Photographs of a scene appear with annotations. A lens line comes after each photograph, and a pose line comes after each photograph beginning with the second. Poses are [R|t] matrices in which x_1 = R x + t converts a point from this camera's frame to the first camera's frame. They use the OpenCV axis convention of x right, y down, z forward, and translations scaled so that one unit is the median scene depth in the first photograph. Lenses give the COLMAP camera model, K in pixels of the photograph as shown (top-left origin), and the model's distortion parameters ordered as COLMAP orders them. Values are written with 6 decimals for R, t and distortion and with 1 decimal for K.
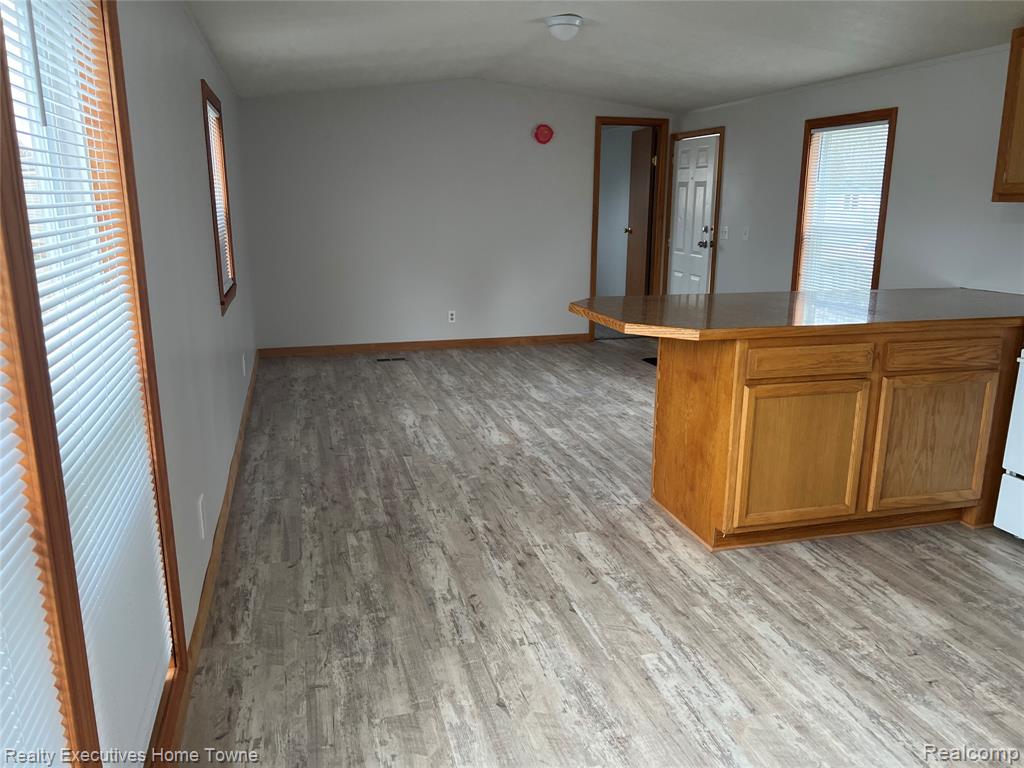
lens RADIAL K [[765.2, 0, 514.7], [0, 765.2, 382.7], [0, 0, 1]] dist [0.057749, -0.061712]
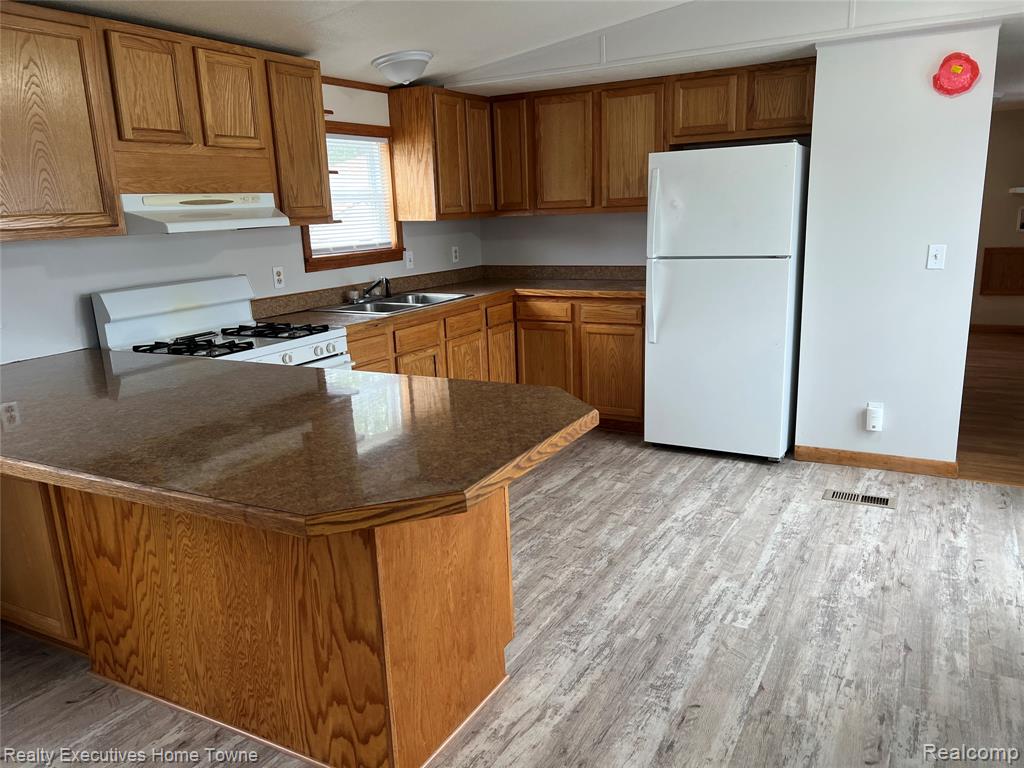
lens RADIAL K [[765.2, 0, 507.0], [0, 765.2, 385.8], [0, 0, 1]] dist [0.057749, -0.061712]
pose [[-0.703657, -0.139004, 0.696810, -0.270037], [0.199710, 0.902453, 0.381700, -0.382140], [-0.681896, 0.407746, -0.607257, 1.520081]]
